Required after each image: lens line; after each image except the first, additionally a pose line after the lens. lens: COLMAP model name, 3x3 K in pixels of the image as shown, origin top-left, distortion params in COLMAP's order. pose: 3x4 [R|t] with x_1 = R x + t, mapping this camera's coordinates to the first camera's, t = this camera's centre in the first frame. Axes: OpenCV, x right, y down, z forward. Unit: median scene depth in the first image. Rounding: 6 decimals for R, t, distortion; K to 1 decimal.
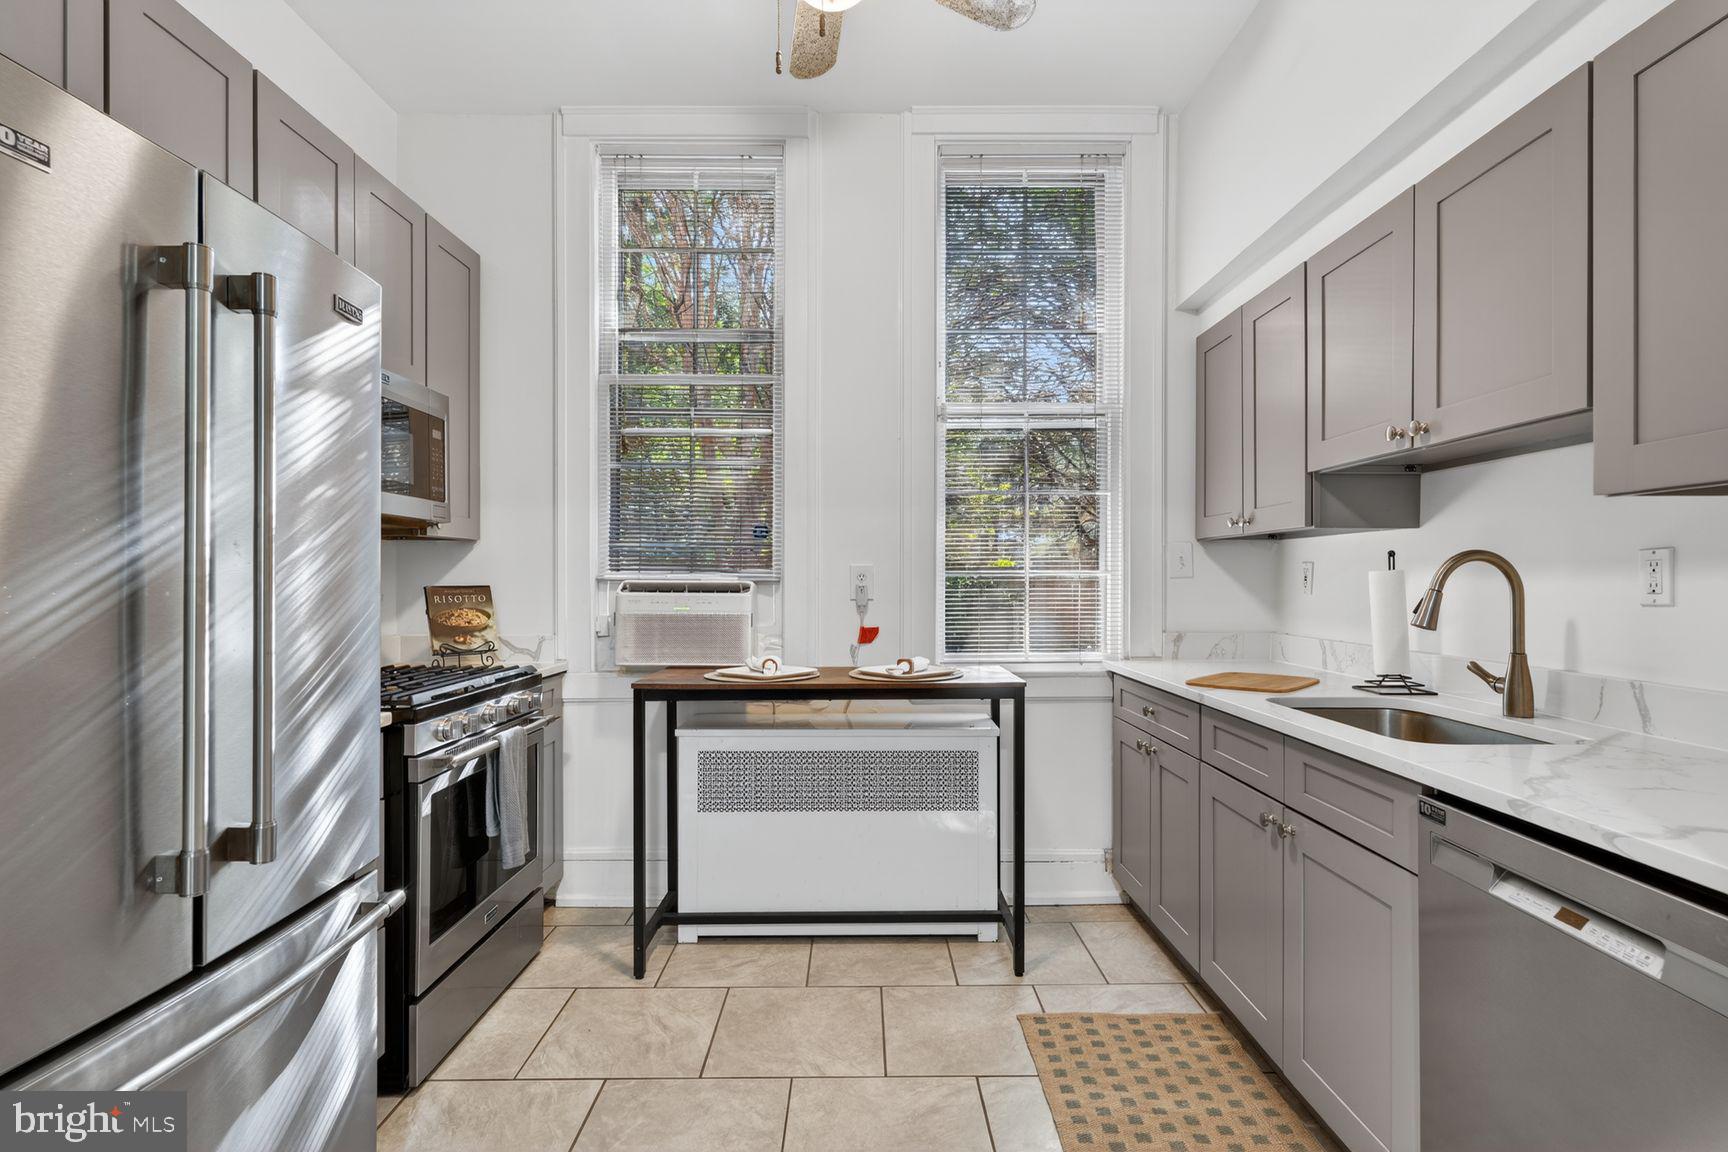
lens RADIAL K [[839.0, 0, 863.6], [0, 839.0, 580.0], [0, 0, 1]] dist [0.000344, 0.000185]
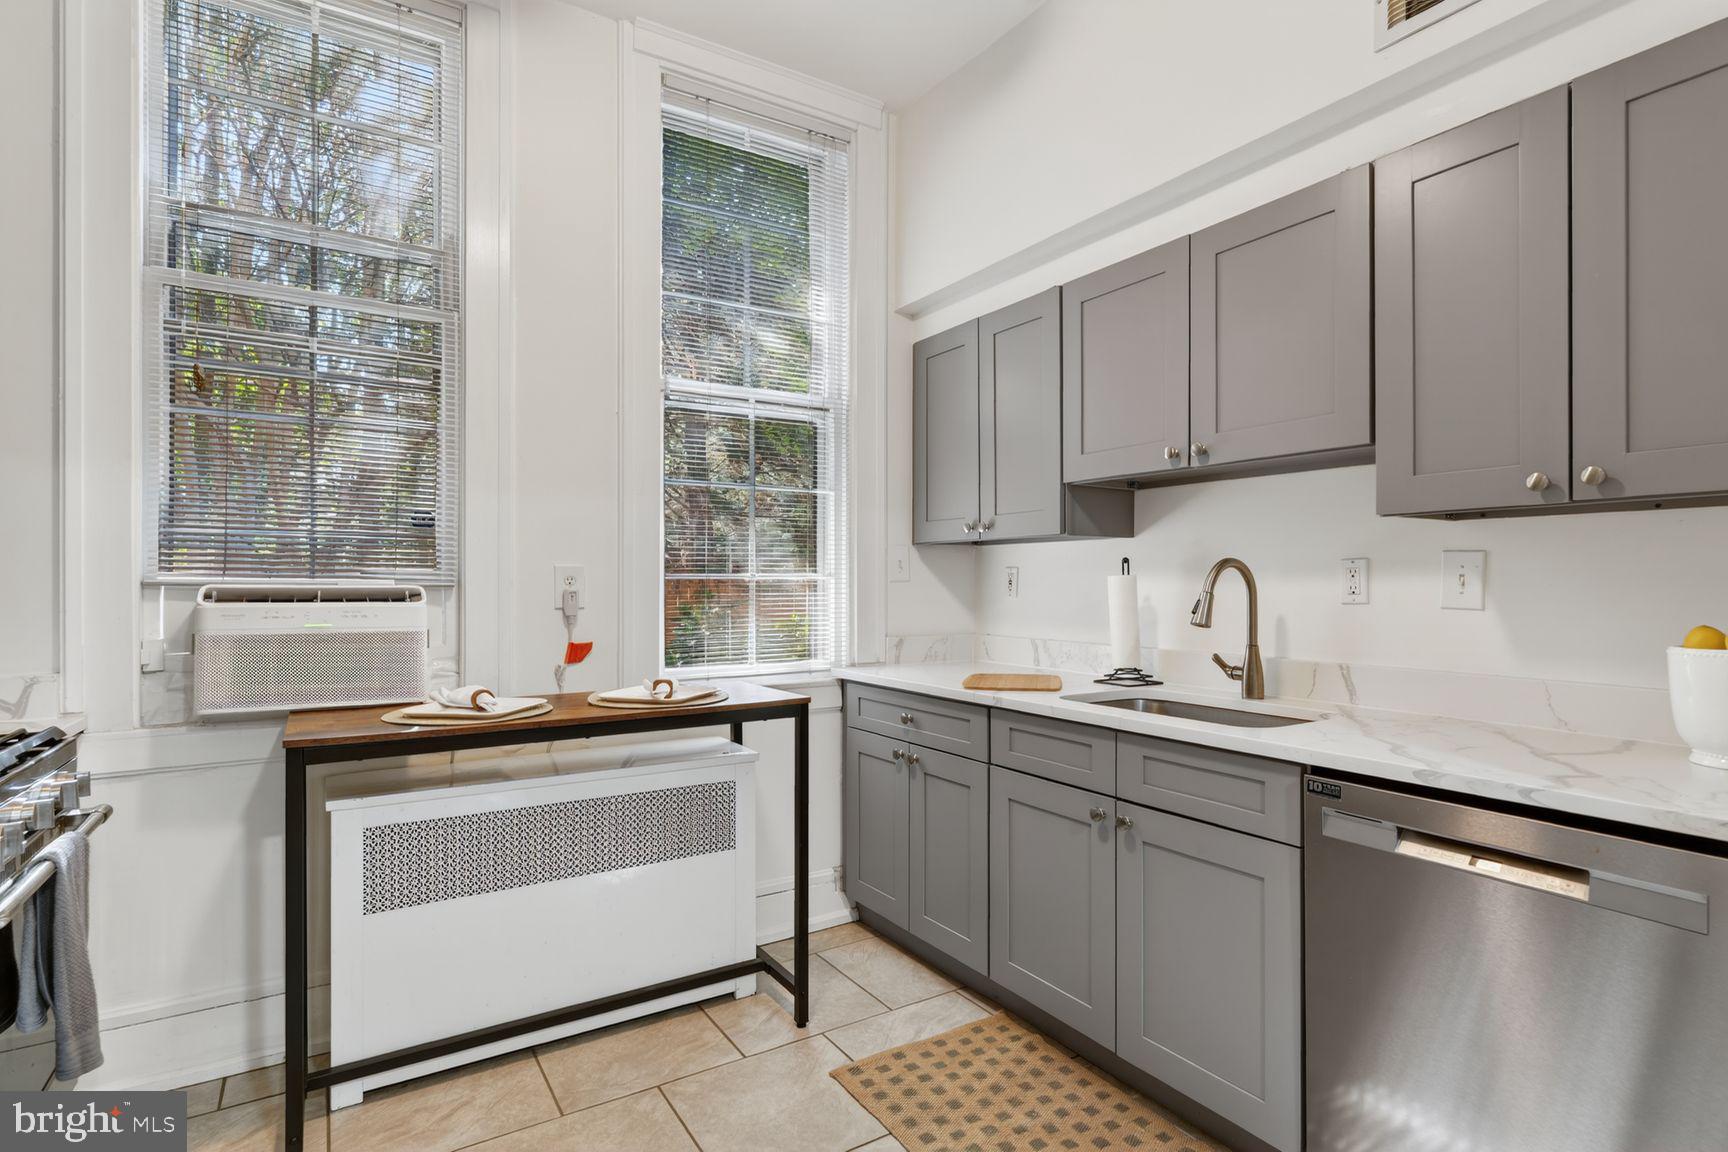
lens RADIAL K [[875.4, 0, 866.3], [0, 875.4, 582.0], [0, 0, 1]] dist [0.003100, 0.000610]
pose [[0.849245, 0.000848, 0.527998, -0.245846], [0.000439, 0.999997, -0.002311, 0.000009], [-0.527999, 0.002194, 0.849242, 0.167589]]
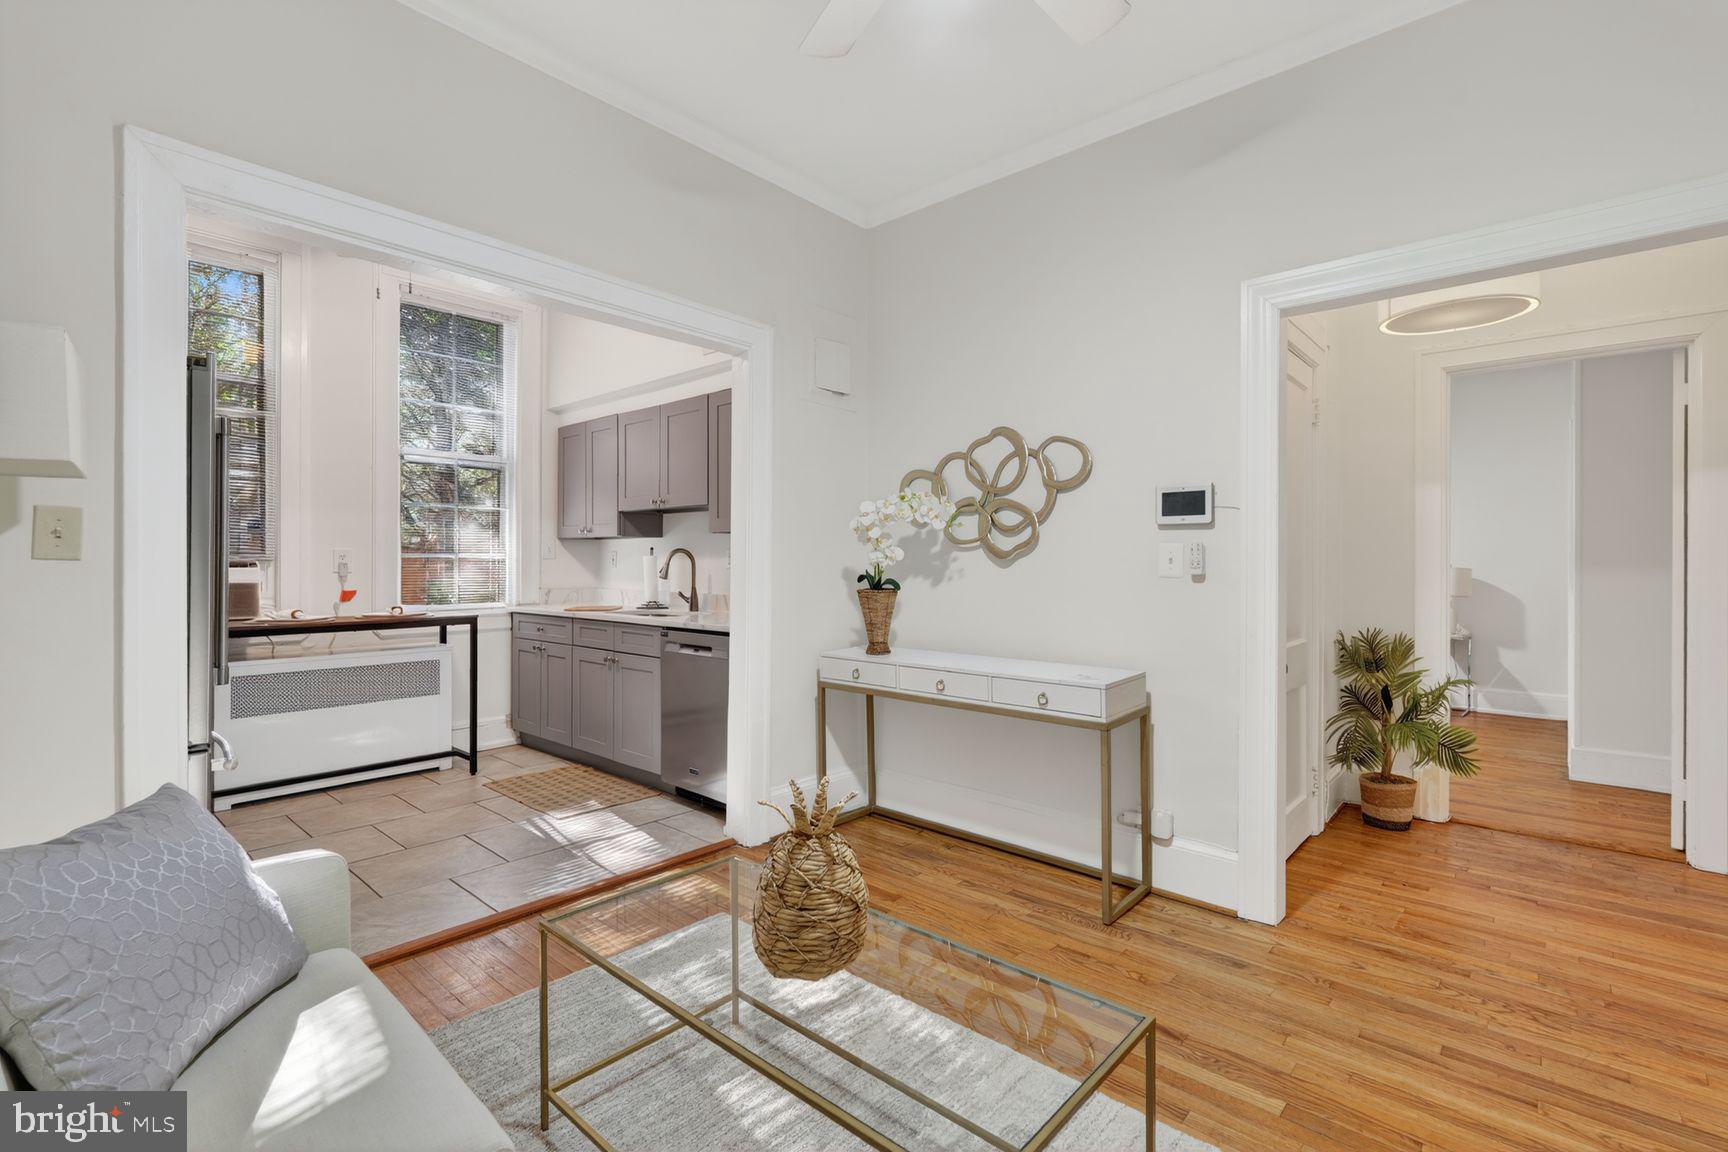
lens RADIAL K [[783.2, 0, 869.0], [0, 783.2, 568.6], [0, 0, 1]] dist [0.000551, -0.000082]
pose [[0.668641, -0.001740, 0.743584, -0.502497], [-0.001969, 0.999990, 0.004110, 0.011152], [-0.743583, -0.004212, 0.668630, -0.775534]]
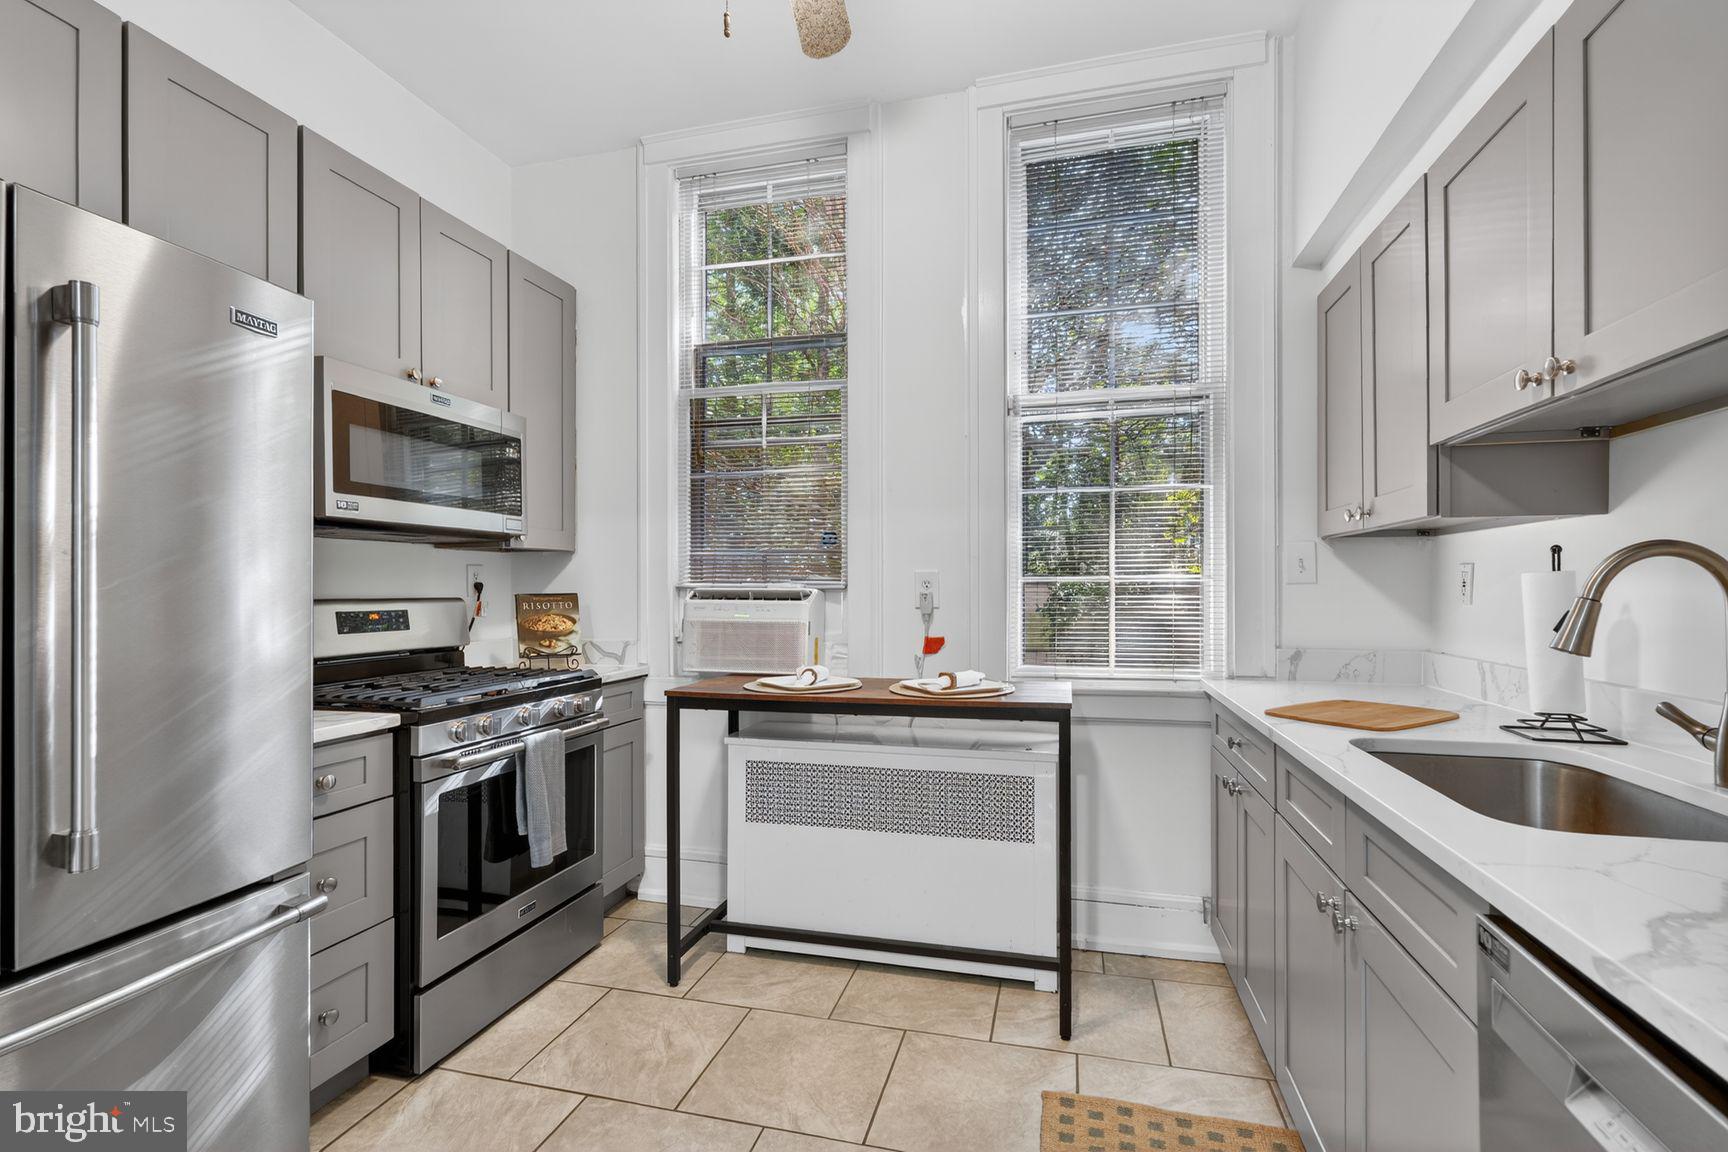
lens RADIAL K [[780.4, 0, 864.4], [0, 780.4, 584.7], [0, 0, 1]] dist [0.000432, -0.000094]
pose [[0.965198, -0.003828, -0.261492, 0.194135], [0.002741, 0.999986, -0.004522, 0.001373], [0.261506, 0.003648, 0.965195, 0.156780]]
